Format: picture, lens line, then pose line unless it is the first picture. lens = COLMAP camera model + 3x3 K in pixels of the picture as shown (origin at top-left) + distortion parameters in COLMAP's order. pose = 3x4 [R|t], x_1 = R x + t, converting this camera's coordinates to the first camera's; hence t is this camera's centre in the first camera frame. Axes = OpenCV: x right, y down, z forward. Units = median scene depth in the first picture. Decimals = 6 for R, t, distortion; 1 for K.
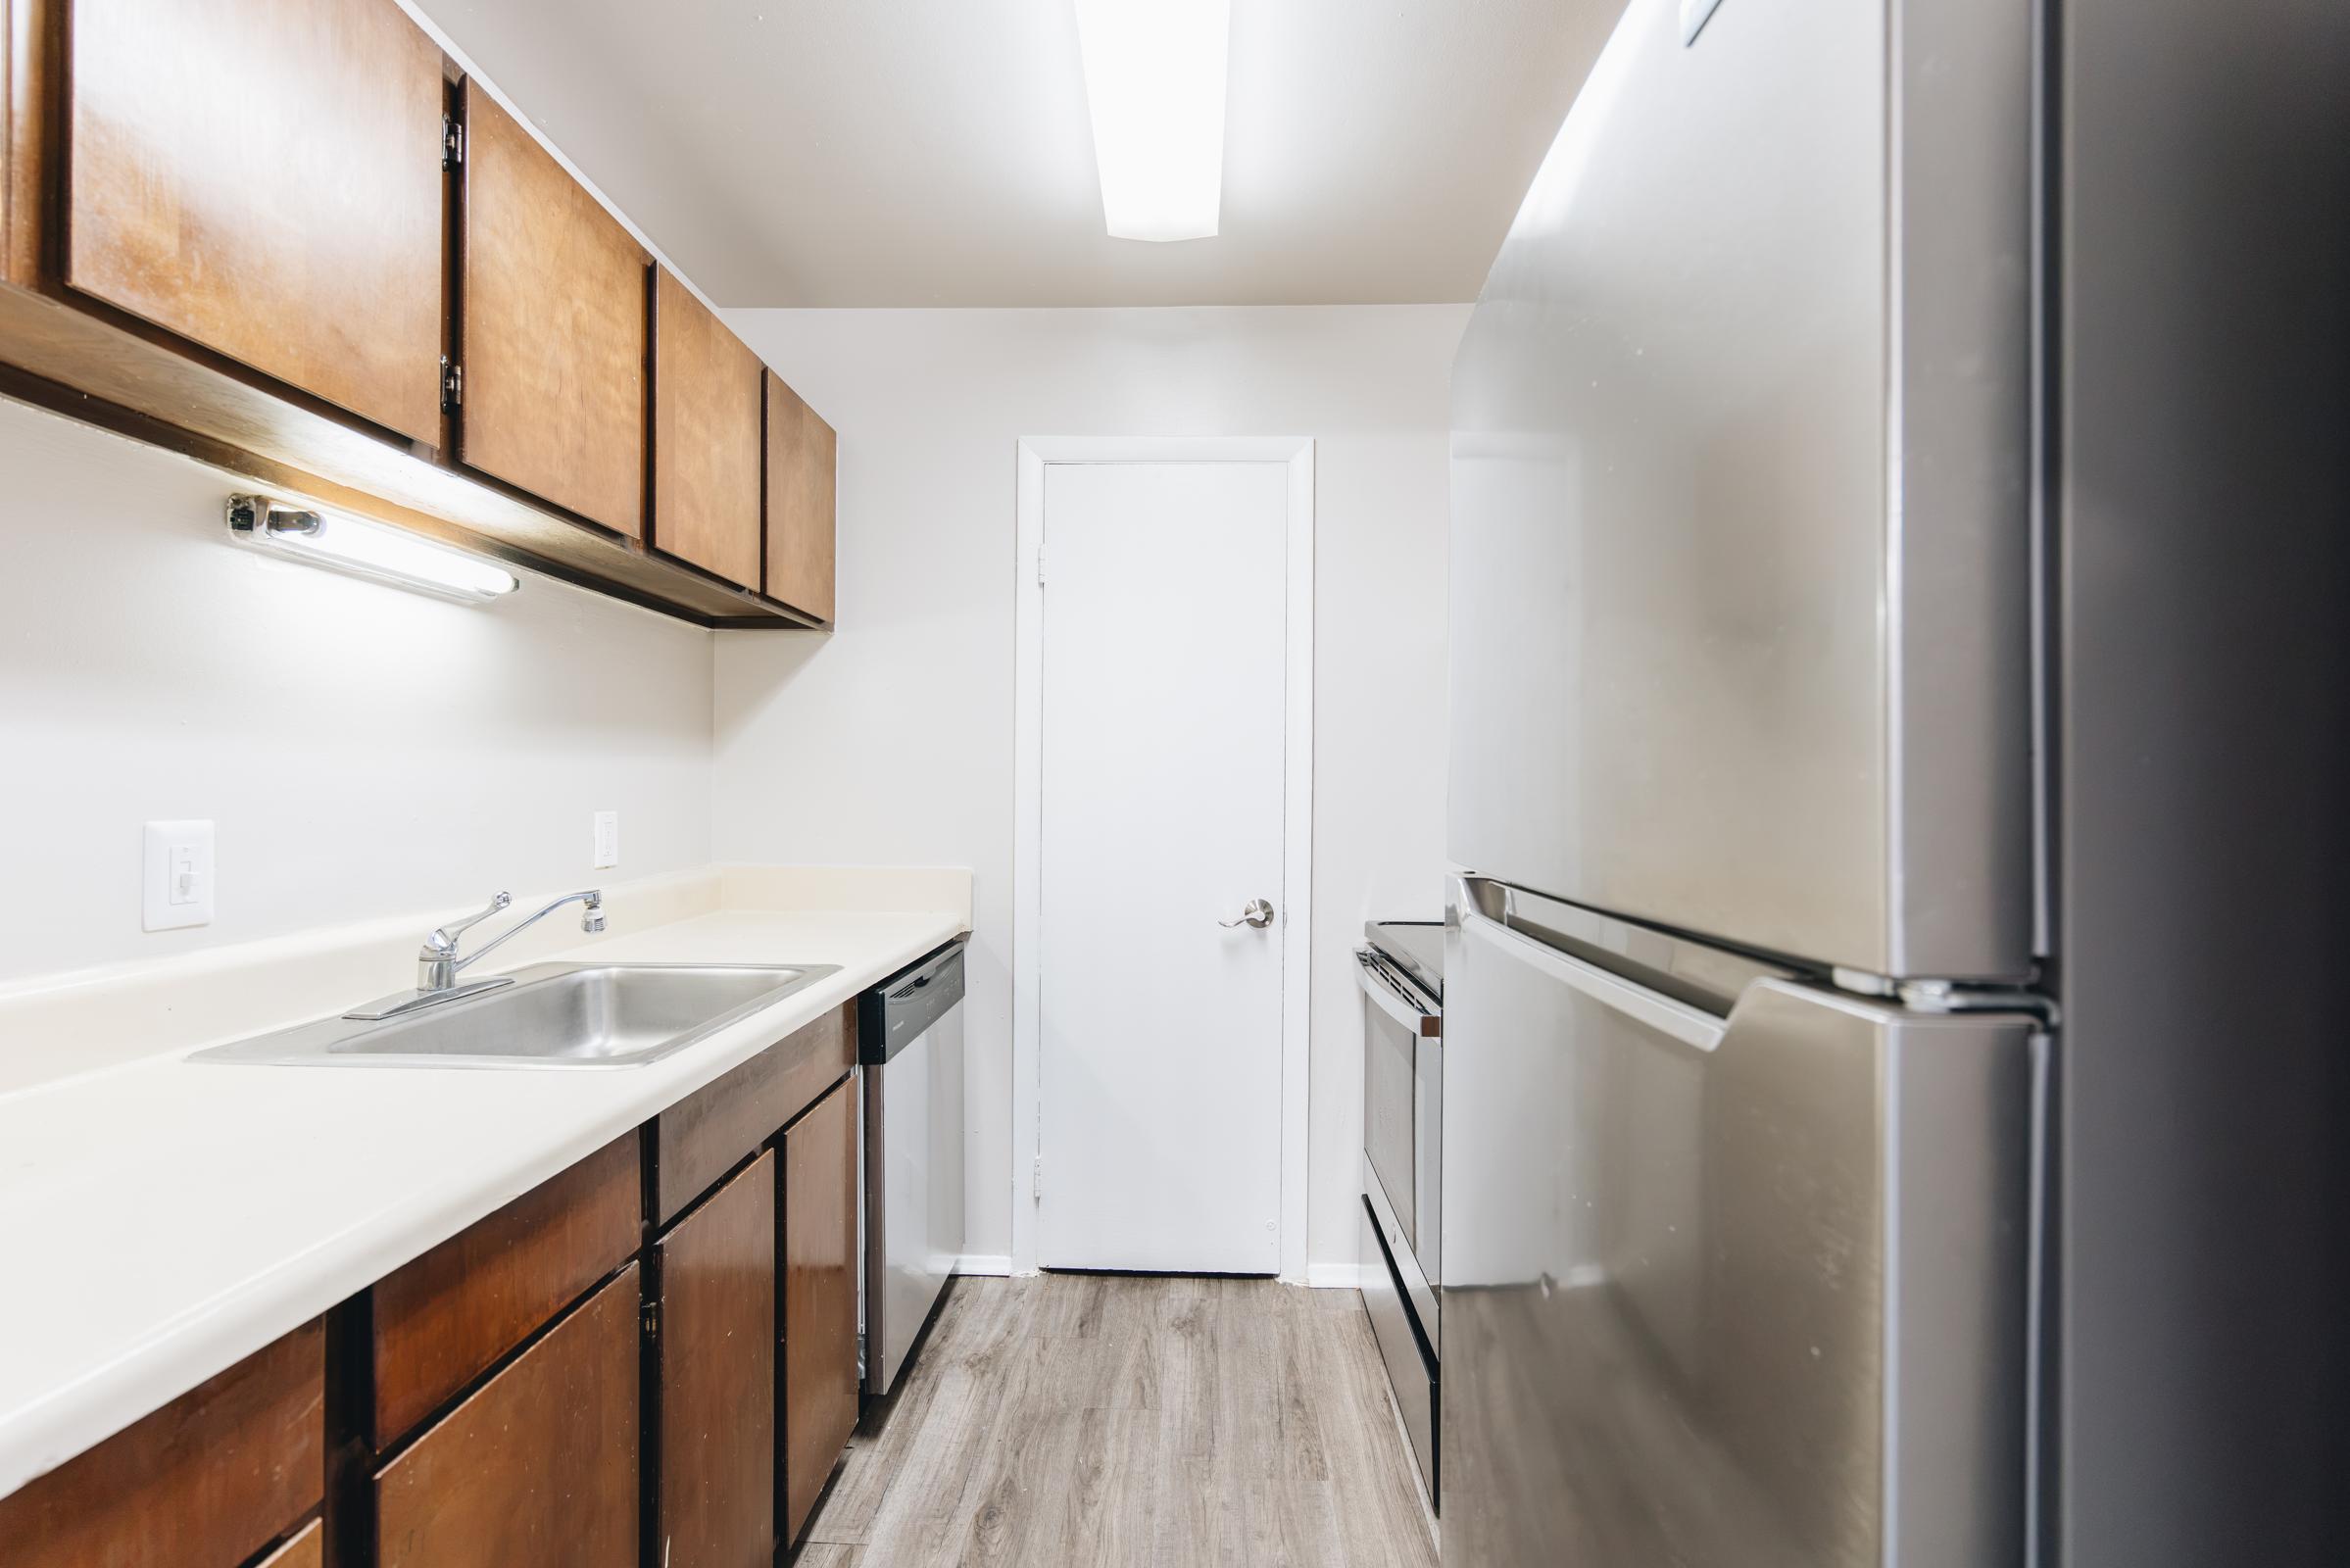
lens RADIAL K [[964.6, 0, 1180.0], [0, 964.6, 780.6], [0, 0, 1]] dist [-0.002263, 0.001549]
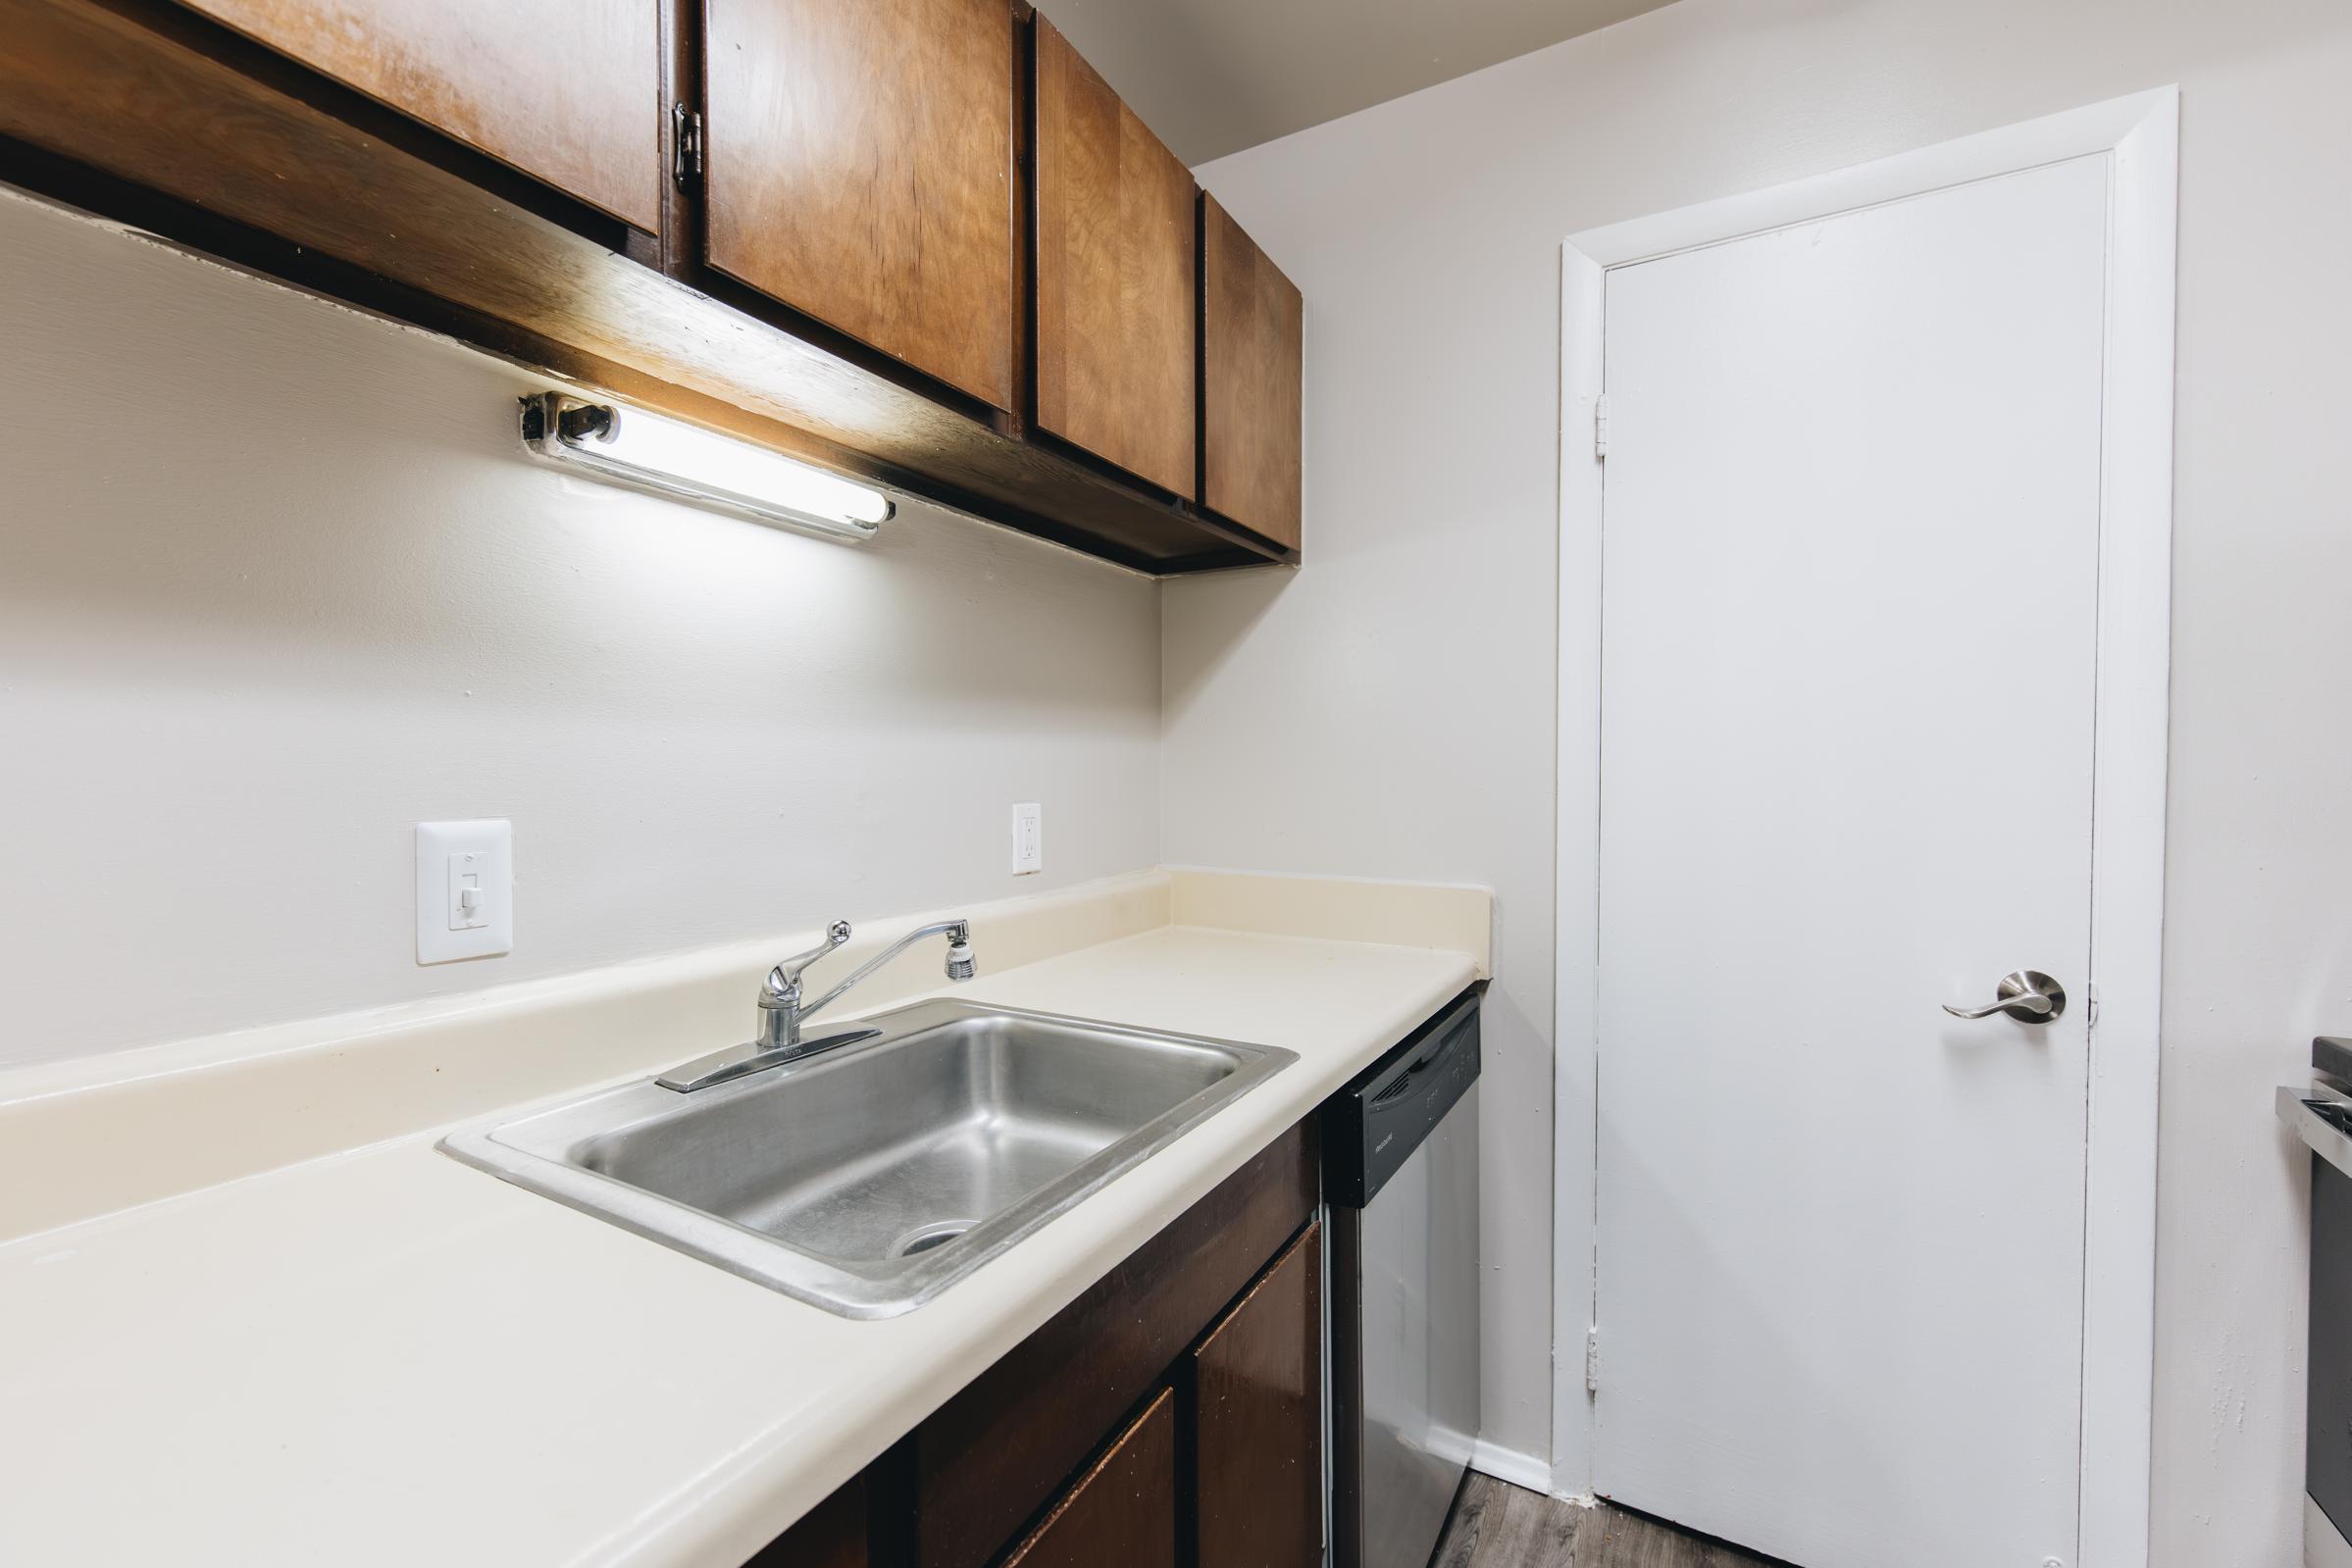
lens RADIAL K [[965.3, 0, 1184.1], [0, 965.3, 799.0], [0, 0, 1]] dist [-0.002263, 0.001549]
pose [[0.880038, 0.006875, -0.474854, -0.127822], [0.010126, 0.999396, 0.033236, 0.003296], [0.474795, -0.034058, 0.879437, 0.459395]]
